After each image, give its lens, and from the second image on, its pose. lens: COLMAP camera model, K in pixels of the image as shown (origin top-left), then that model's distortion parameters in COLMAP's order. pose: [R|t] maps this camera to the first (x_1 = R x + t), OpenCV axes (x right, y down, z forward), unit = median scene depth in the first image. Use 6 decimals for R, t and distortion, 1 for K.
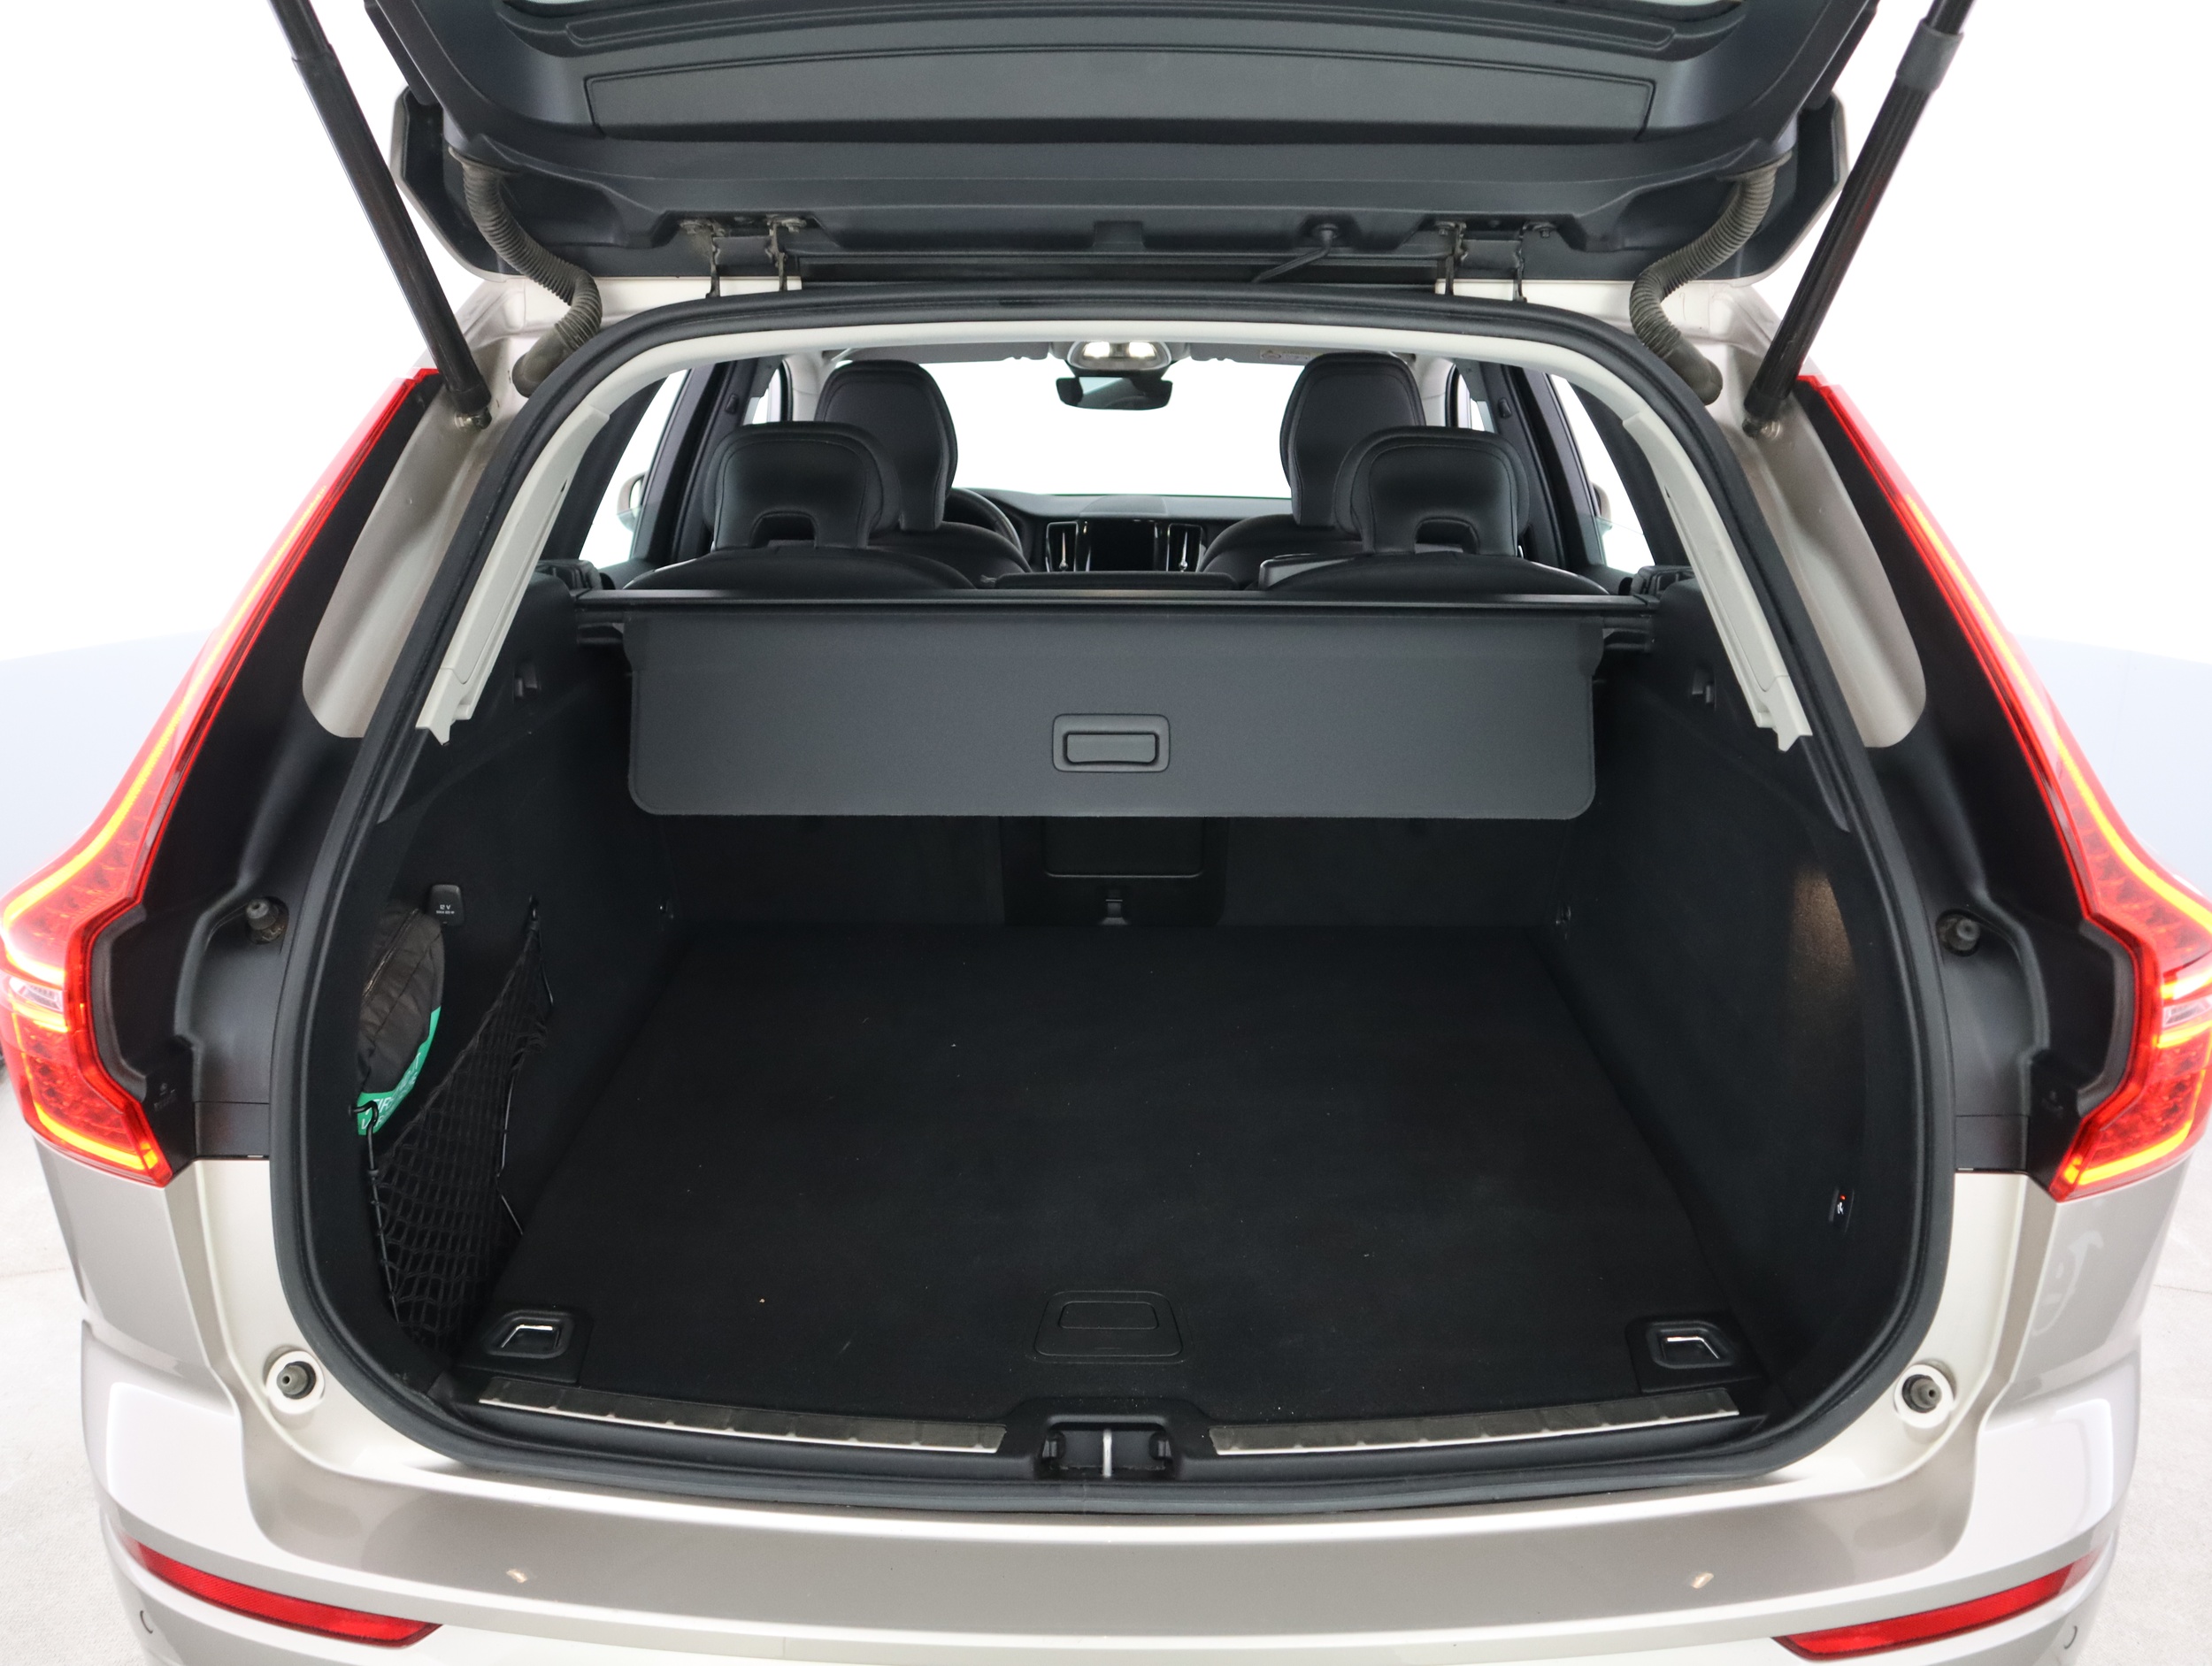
lens RADIAL K [[1778.0, 0, 1106.0], [0, 1778.0, 833.0], [0, 0, 1]] dist [-0.112696, 0.094824]
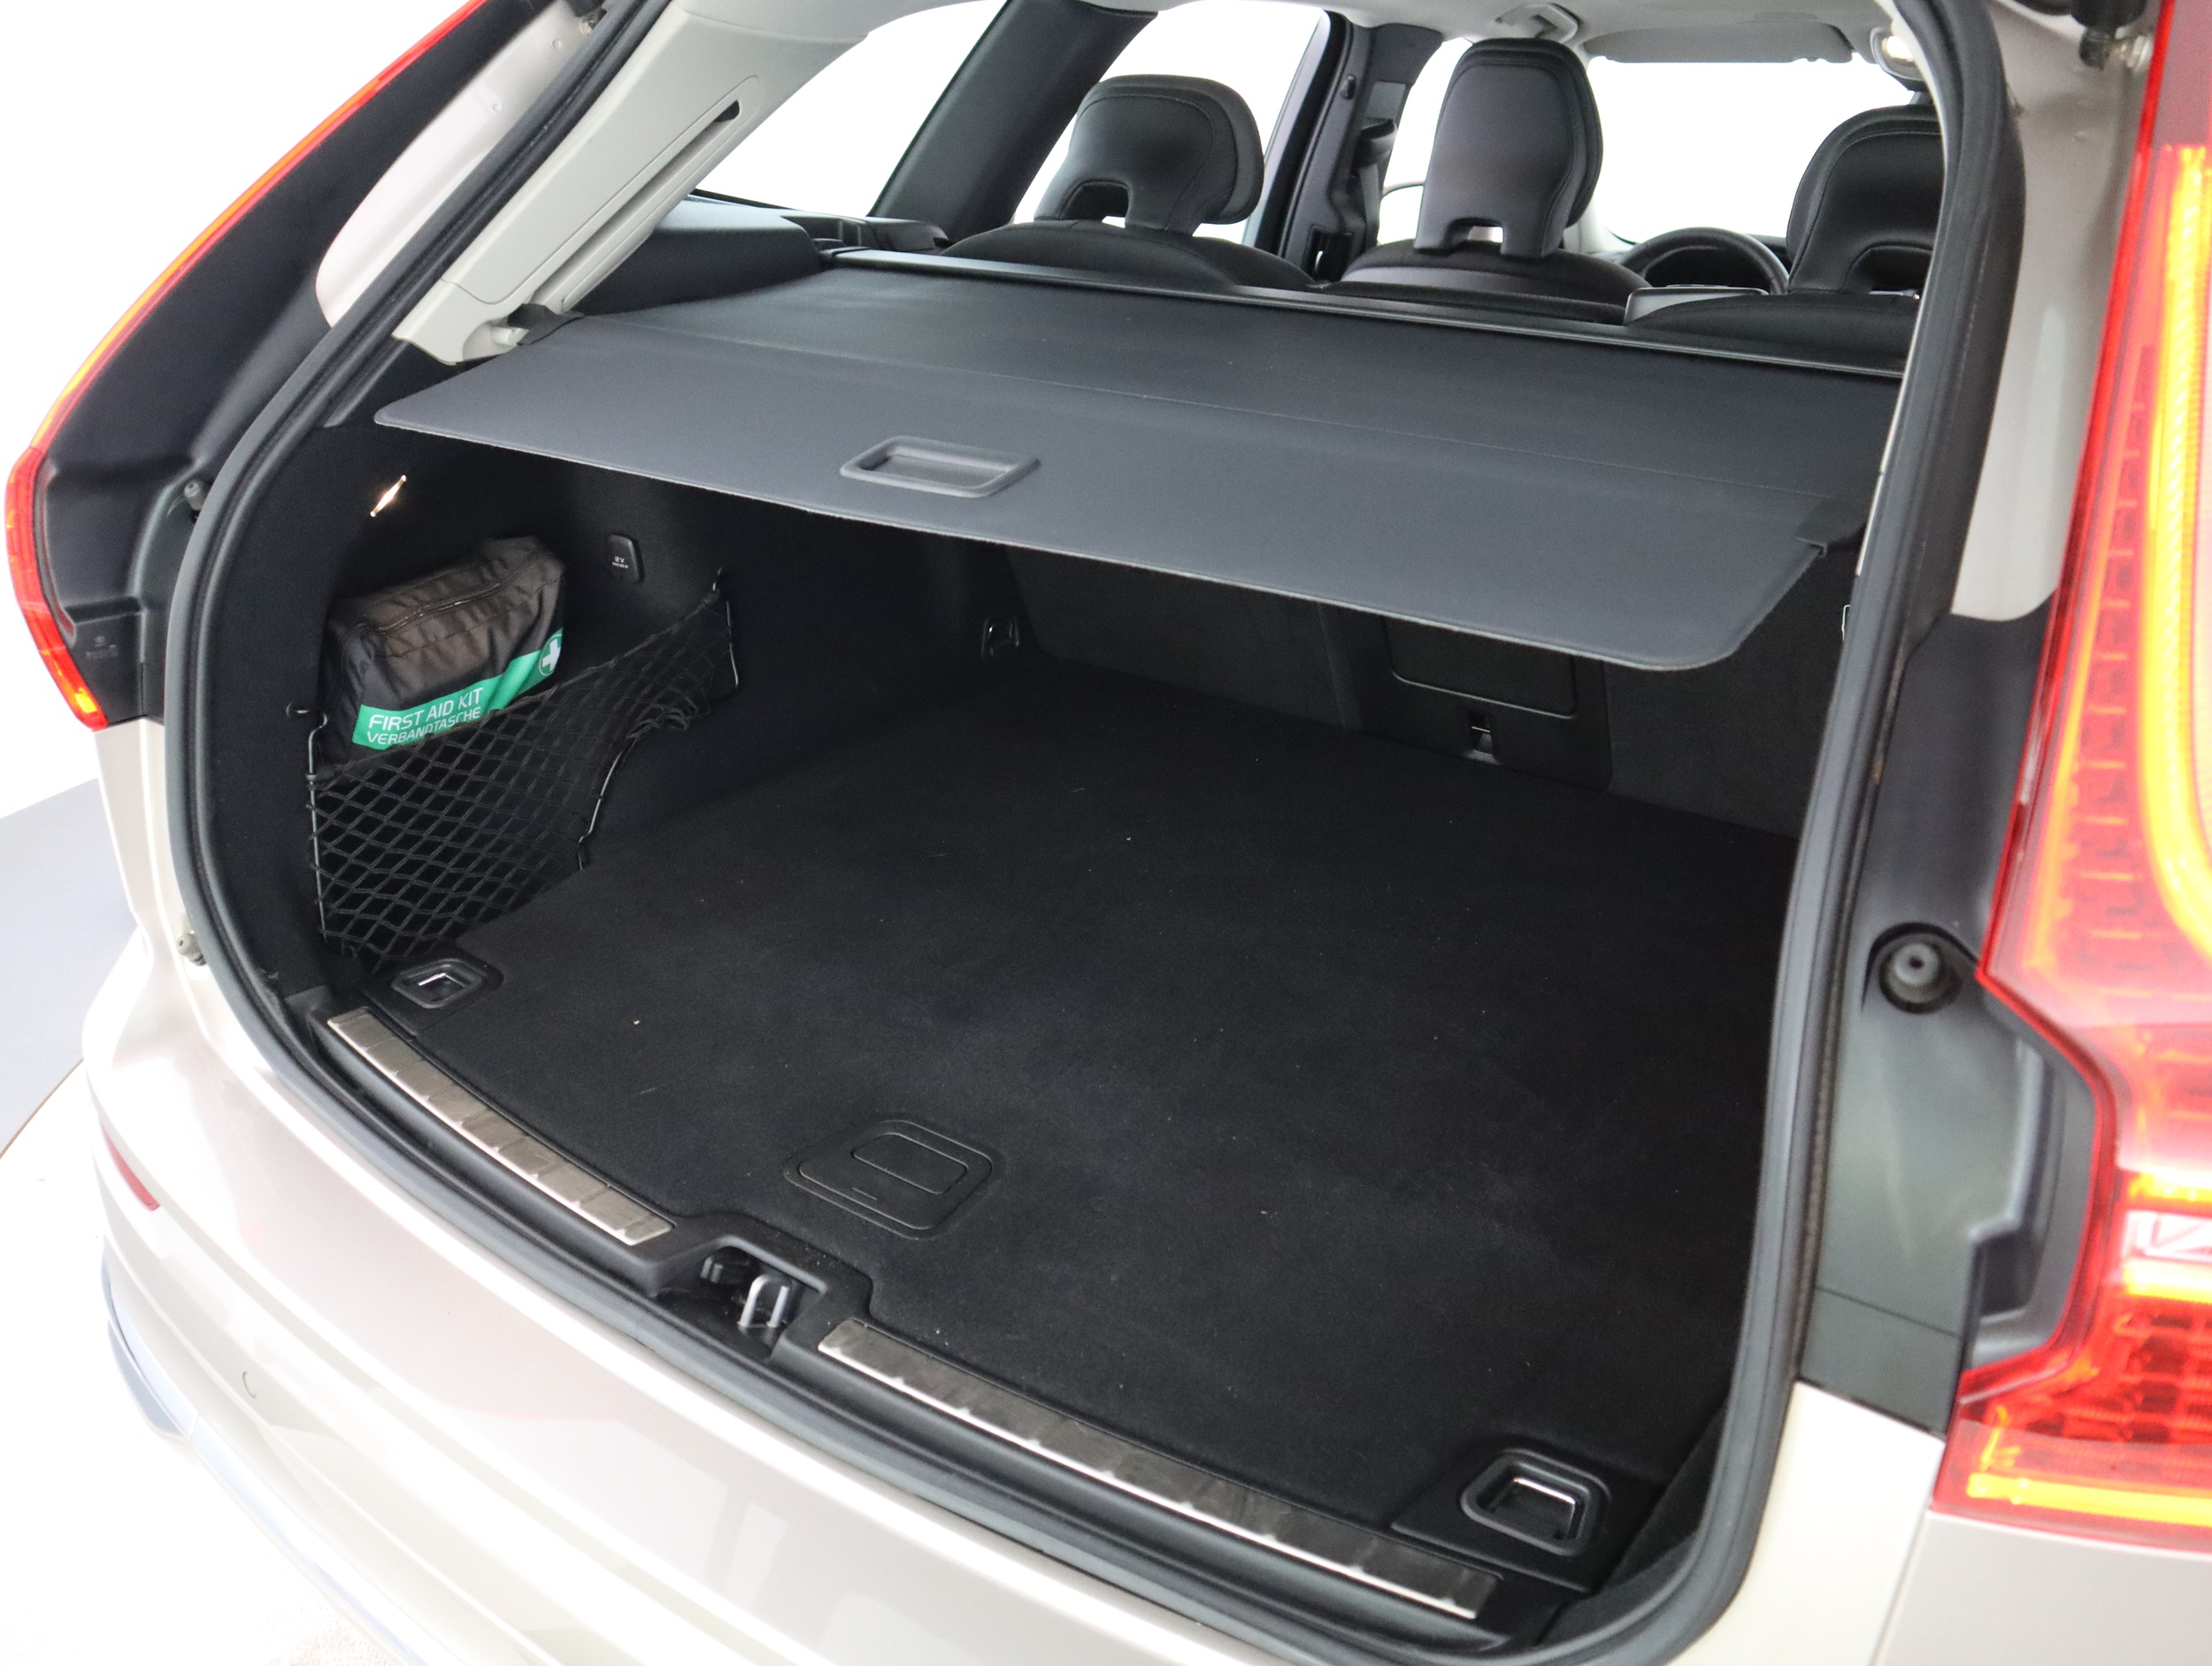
lens RADIAL K [[1914.5, 0, 1106.0], [0, 1914.5, 833.0], [0, 0, 1]] dist [-0.069010, 0.003706]
pose [[0.802476, 0.235410, -0.548283, 0.557465], [-0.182058, 0.971666, 0.150730, -0.022723], [0.568231, -0.021138, 0.822597, 0.358723]]
